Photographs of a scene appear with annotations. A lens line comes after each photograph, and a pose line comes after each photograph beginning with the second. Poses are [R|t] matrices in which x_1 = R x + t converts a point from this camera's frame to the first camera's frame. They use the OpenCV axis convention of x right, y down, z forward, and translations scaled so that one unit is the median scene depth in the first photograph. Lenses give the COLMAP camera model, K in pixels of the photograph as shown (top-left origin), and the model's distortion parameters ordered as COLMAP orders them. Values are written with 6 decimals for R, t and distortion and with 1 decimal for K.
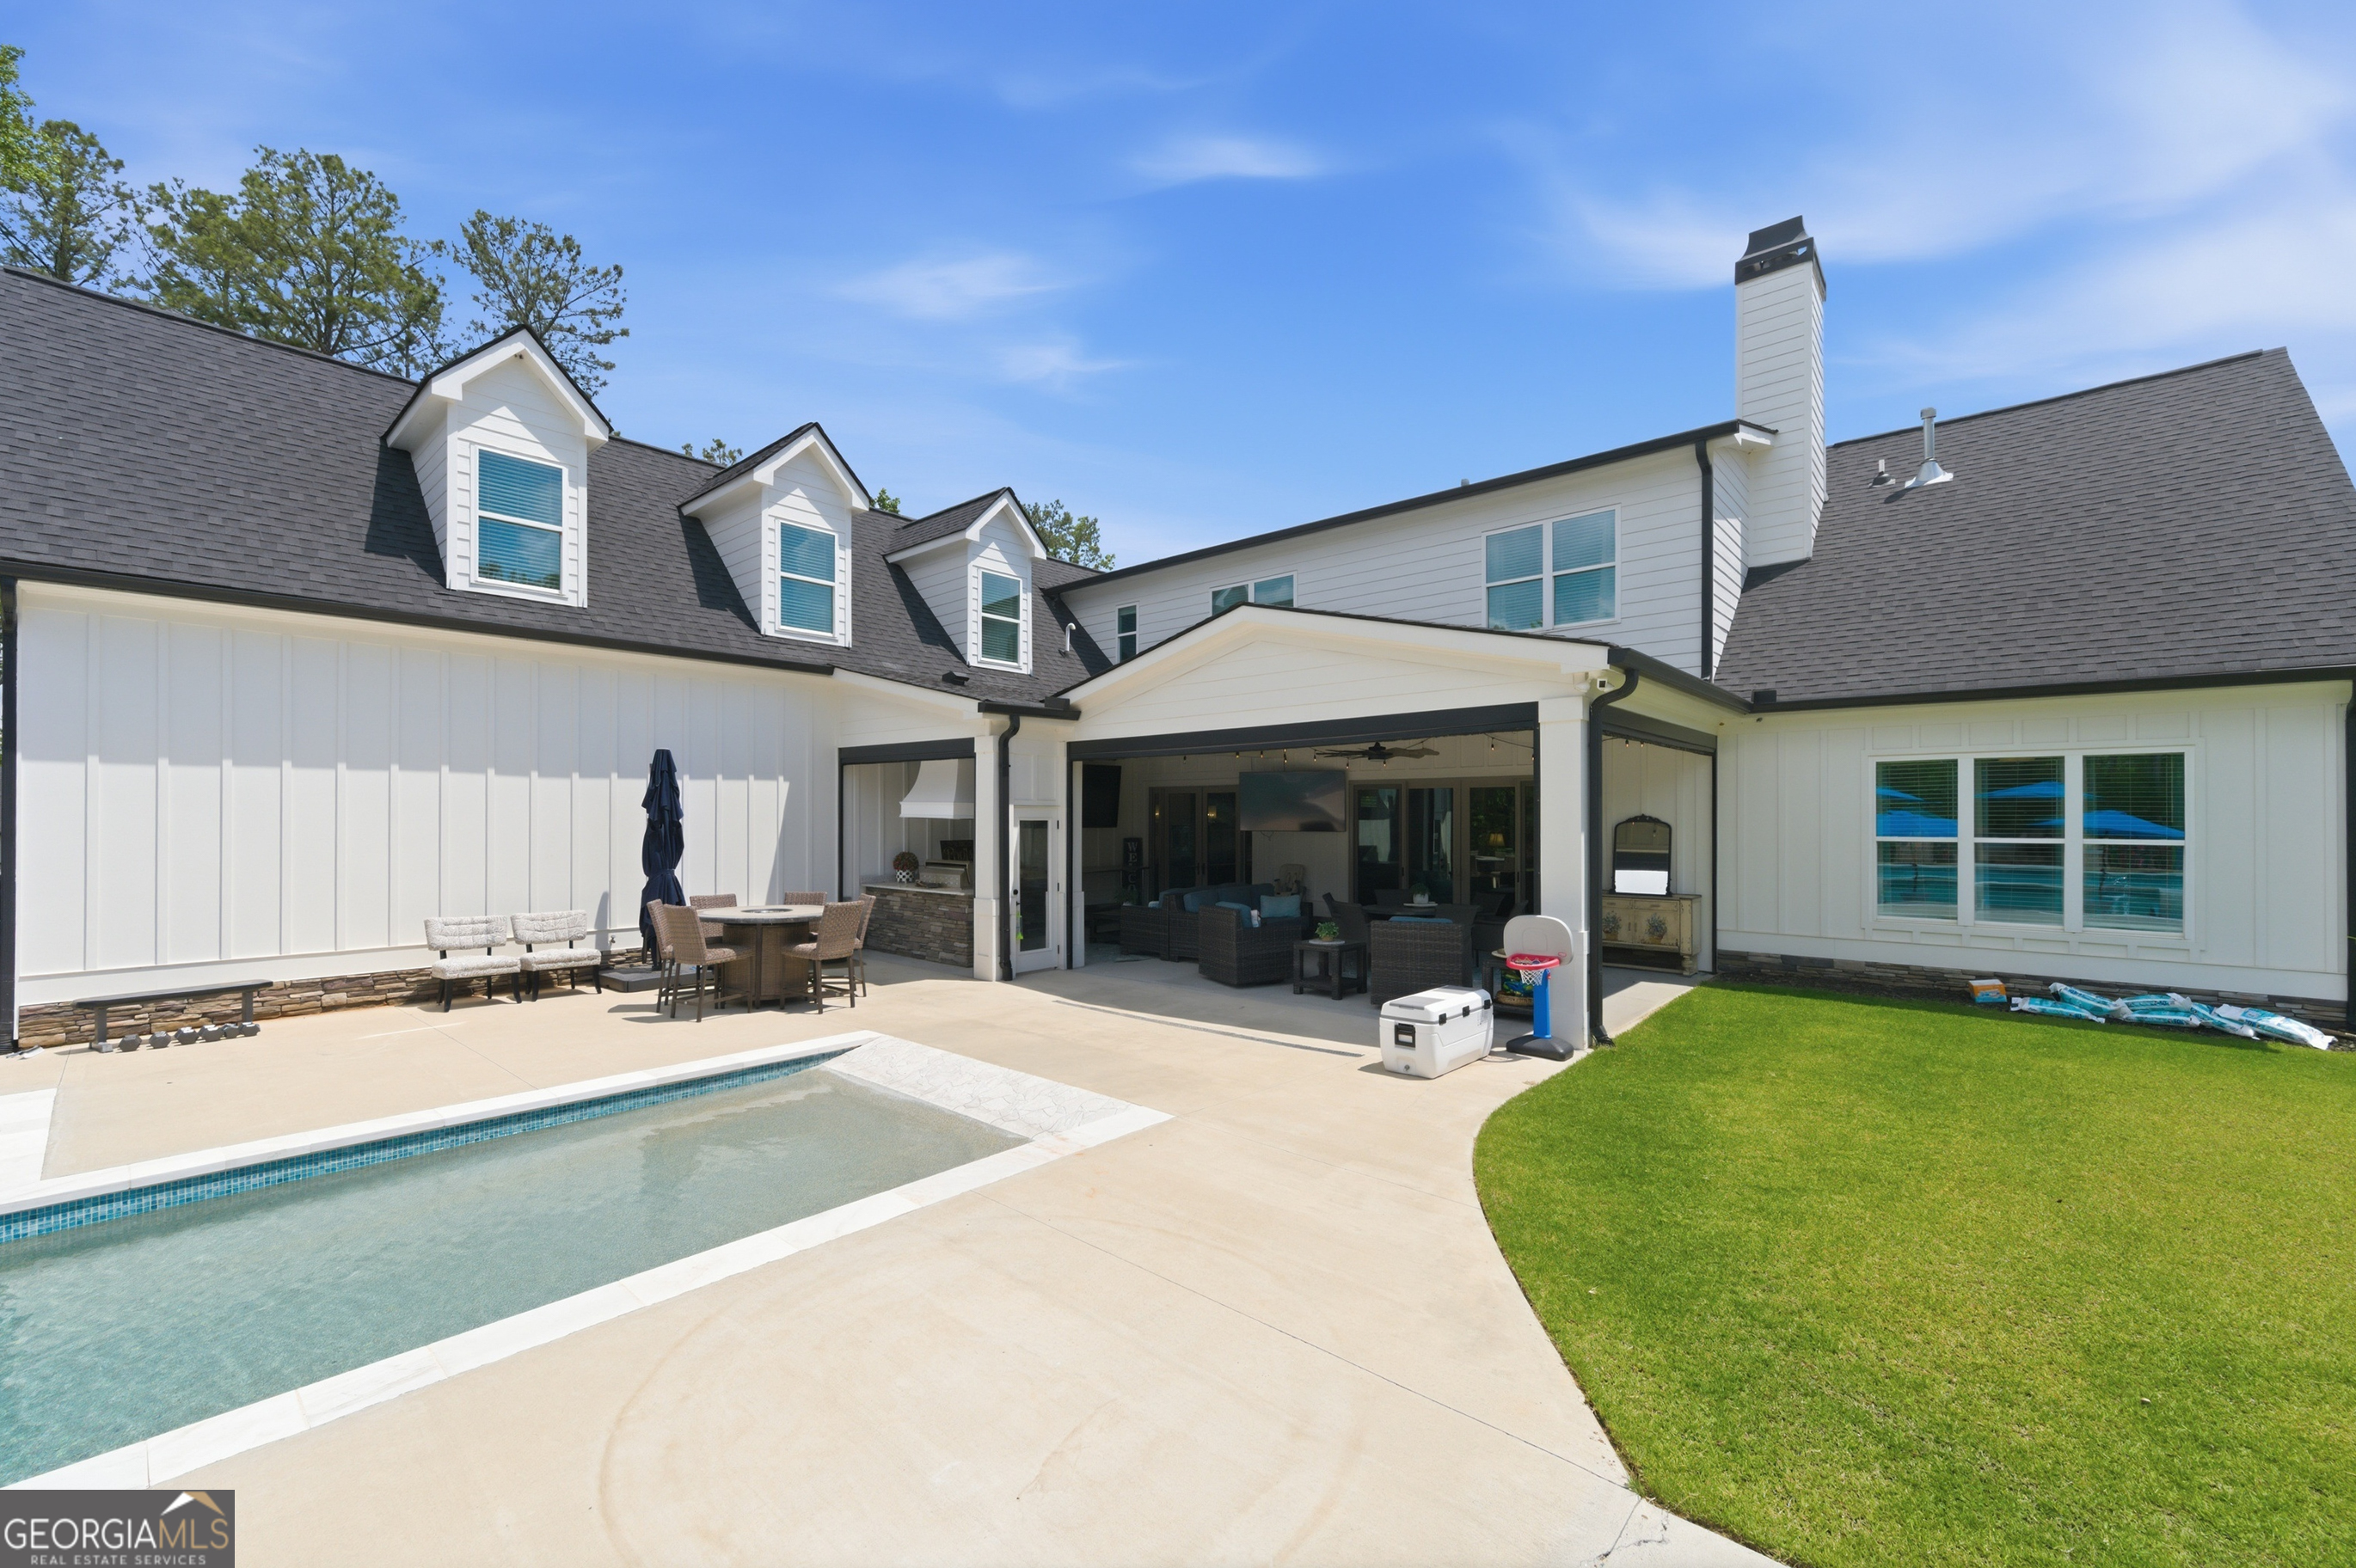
lens RADIAL K [[968.6, 0, 1160.2], [0, 968.6, 812.2], [0, 0, 1]] dist [0.008553, -0.003023]
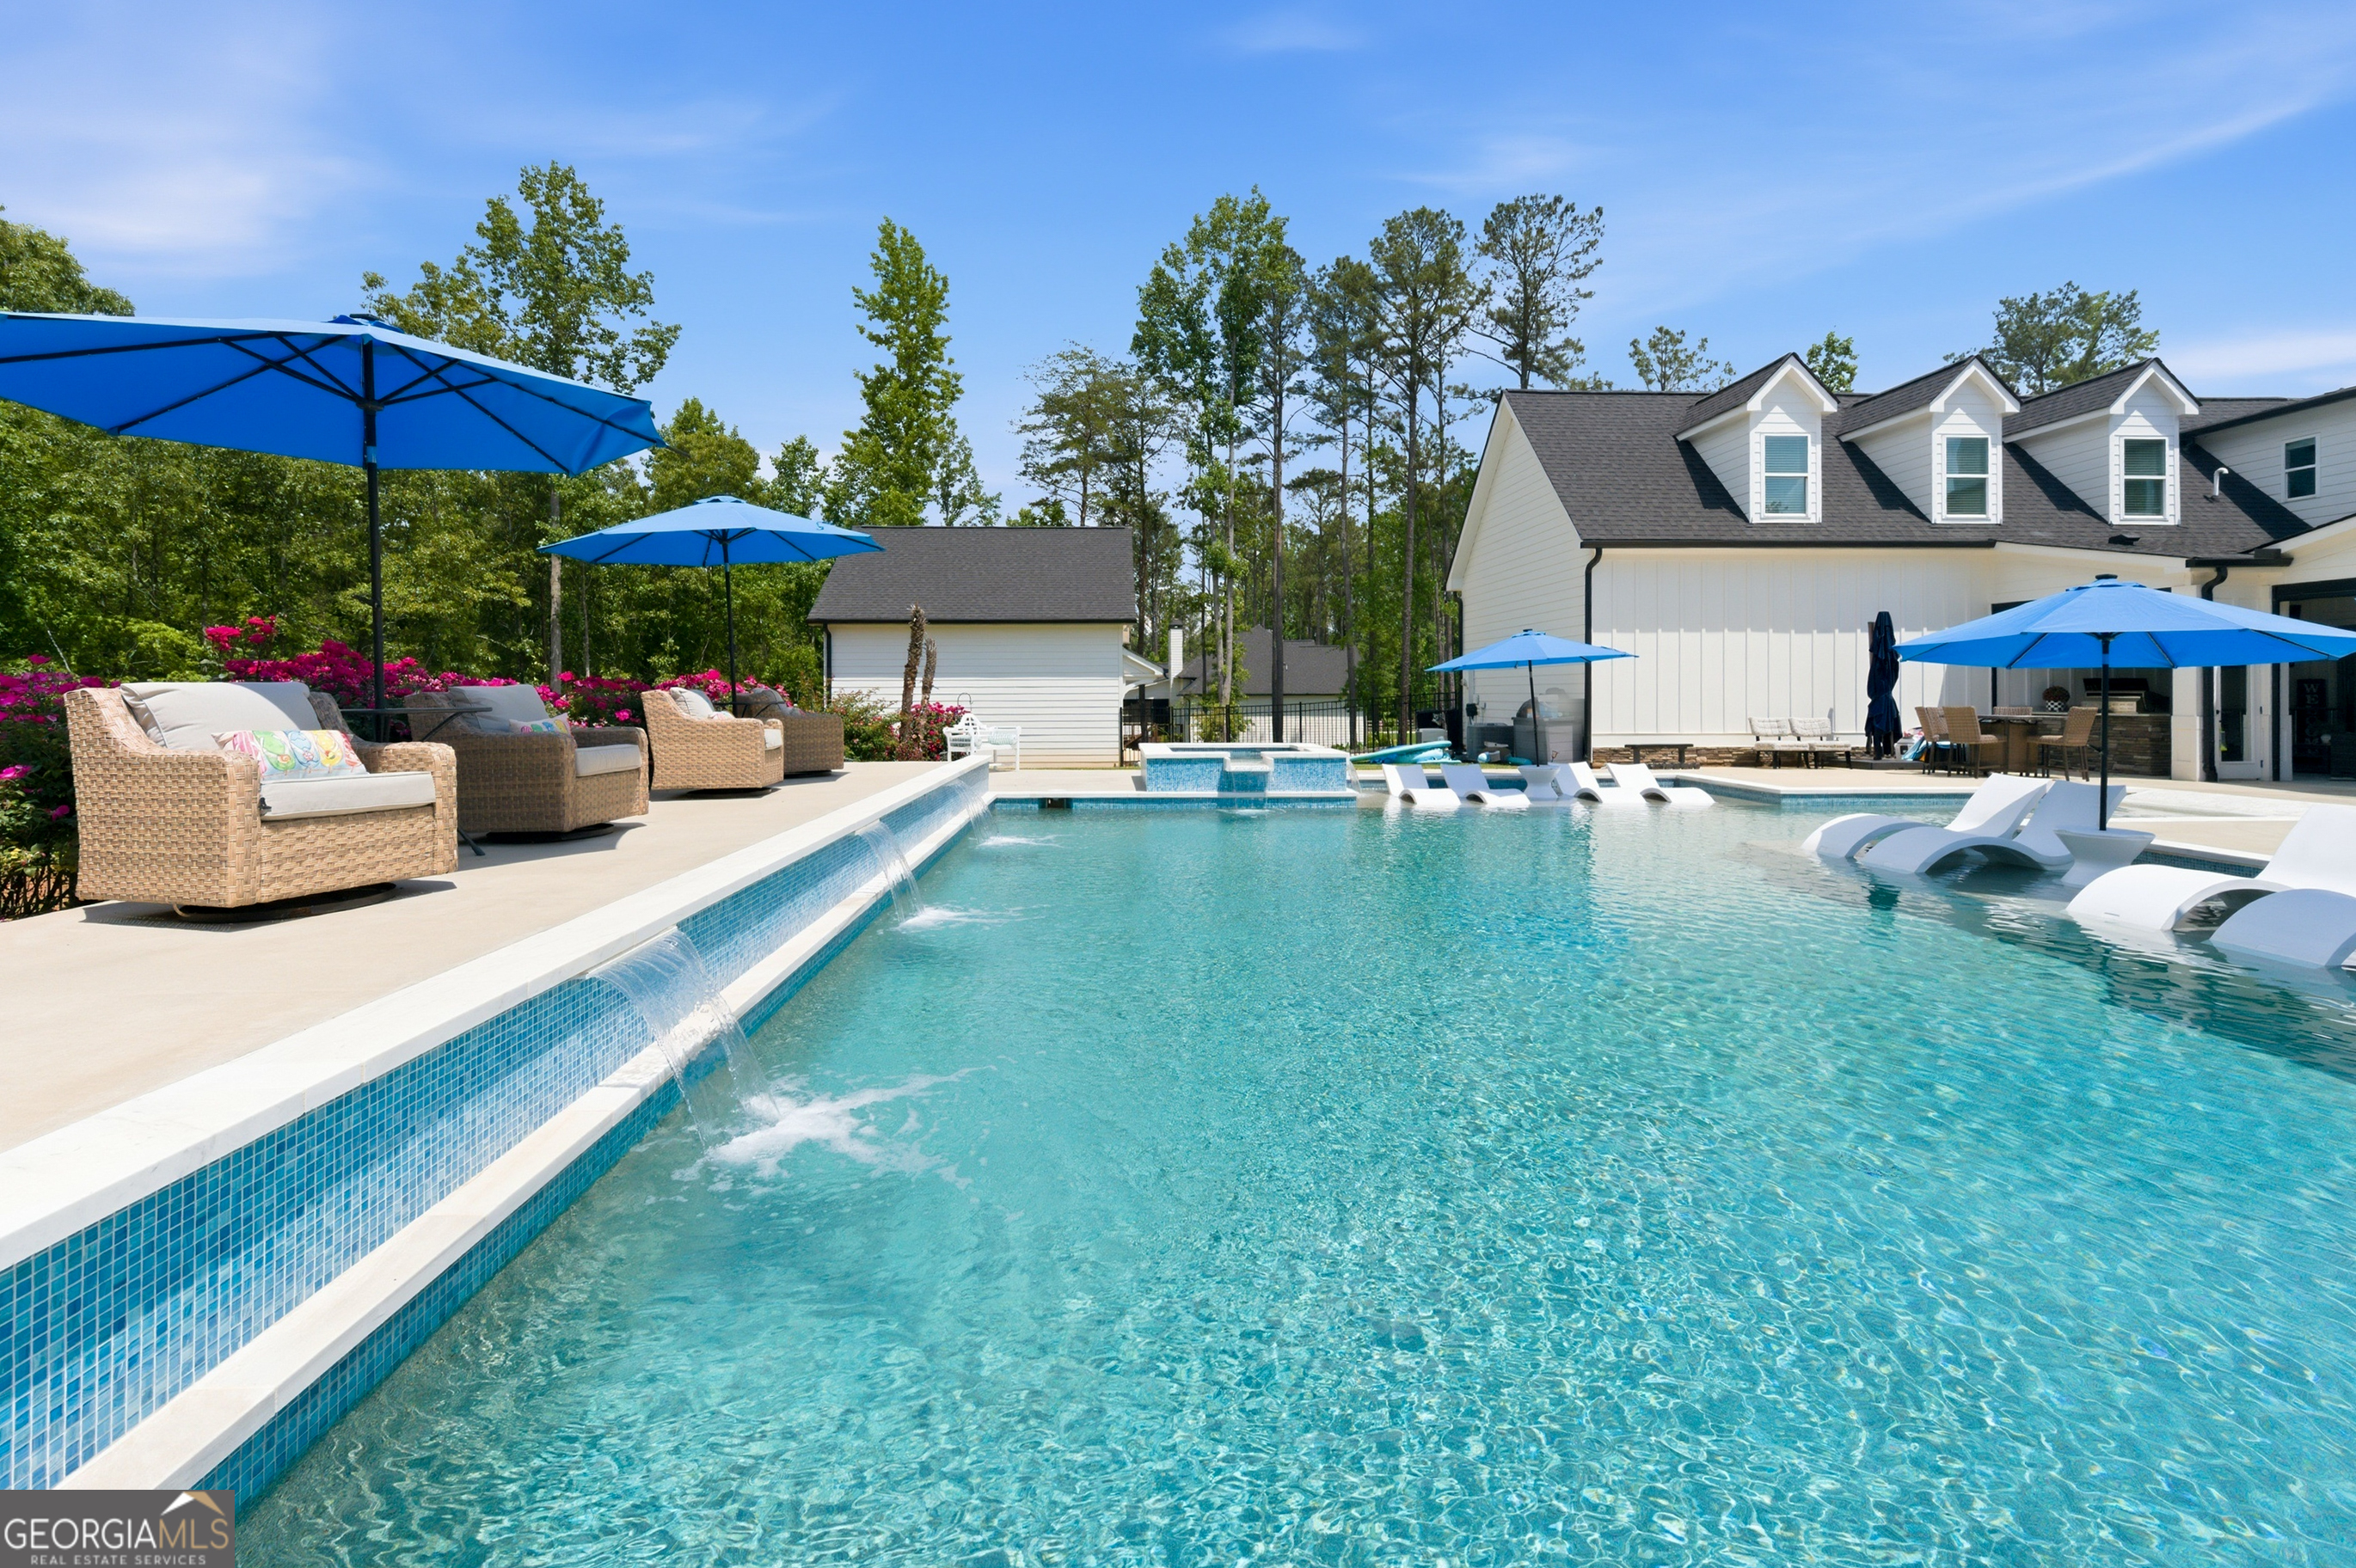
lens RADIAL K [[1010.2, 0, 1156.6], [0, 1010.2, 699.4], [0, 0, 1]] dist [-0.000230, -0.000909]
pose [[0.703188, 0.000582, -0.711004, -0.183913], [0.012249, 0.999841, 0.012933, 0.035624], [0.710898, -0.017804, 0.703069, -0.852920]]
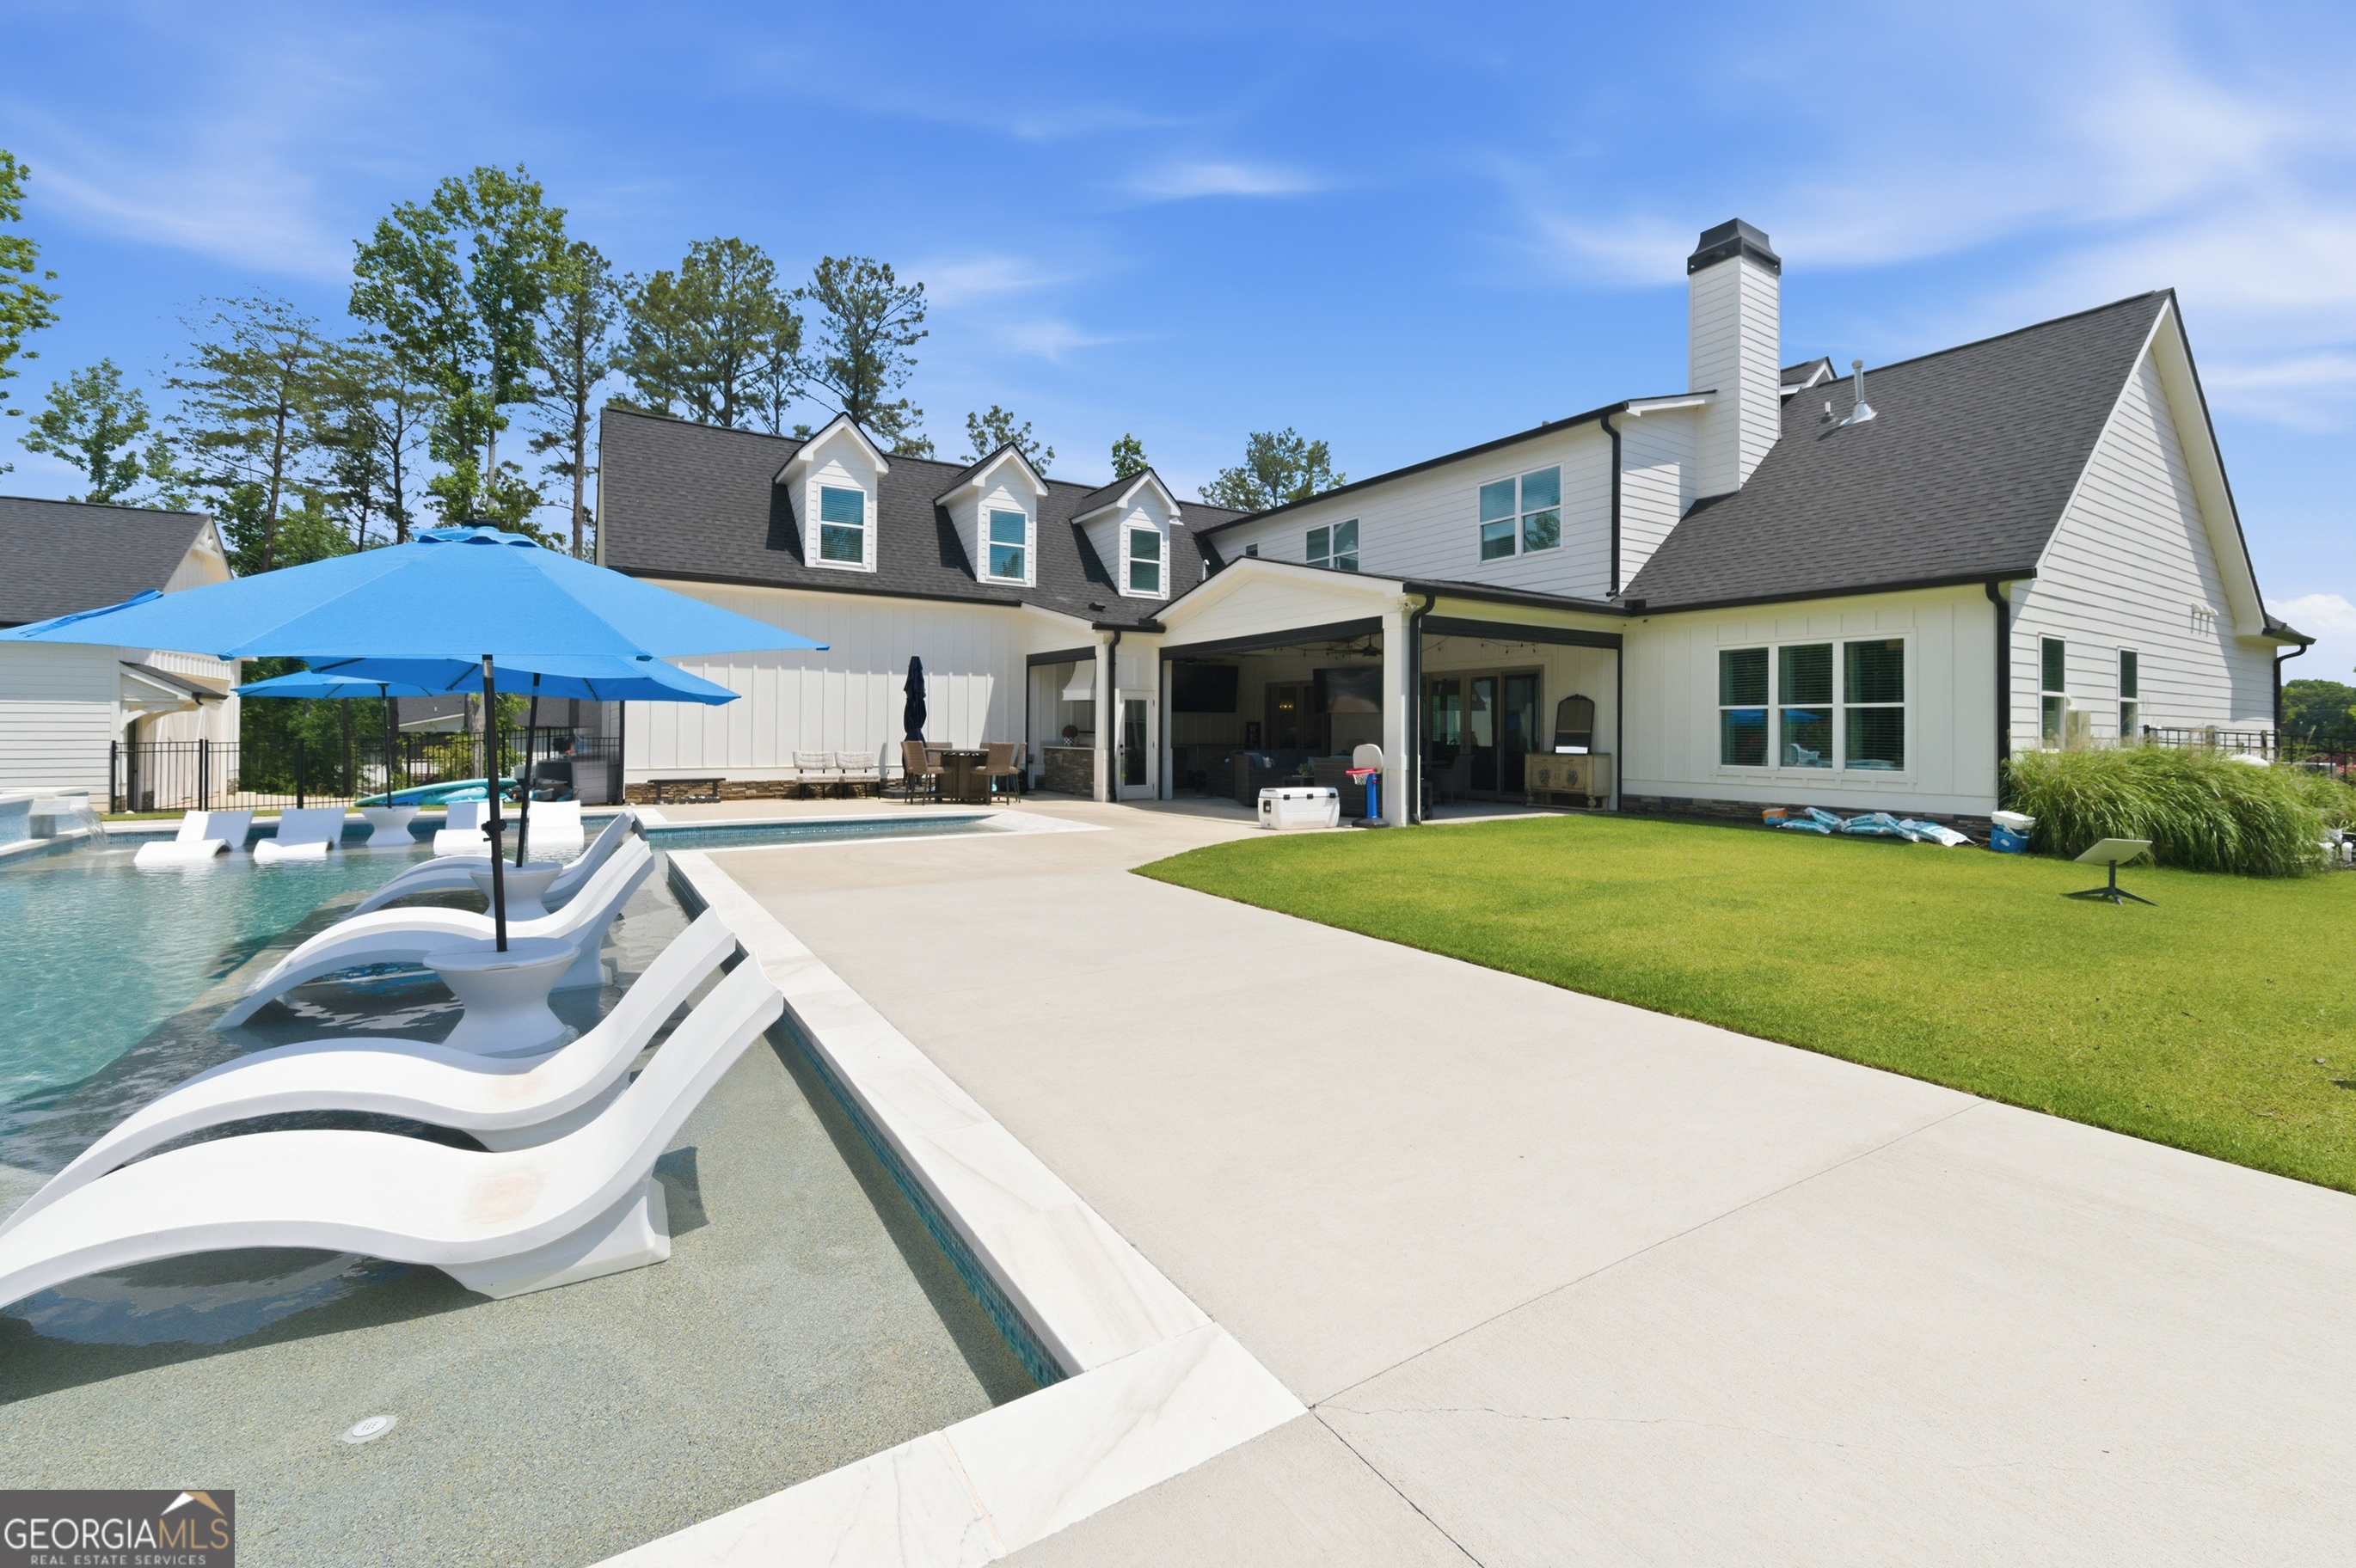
lens RADIAL K [[968.6, 0, 1161.3], [0, 968.6, 715.4], [0, 0, 1]] dist [0.008553, -0.003023]
pose [[0.961989, 0.000678, -0.273086, 0.327898], [-0.003241, 0.999955, -0.008936, 0.047616], [0.273067, 0.009481, 0.961948, -0.455785]]
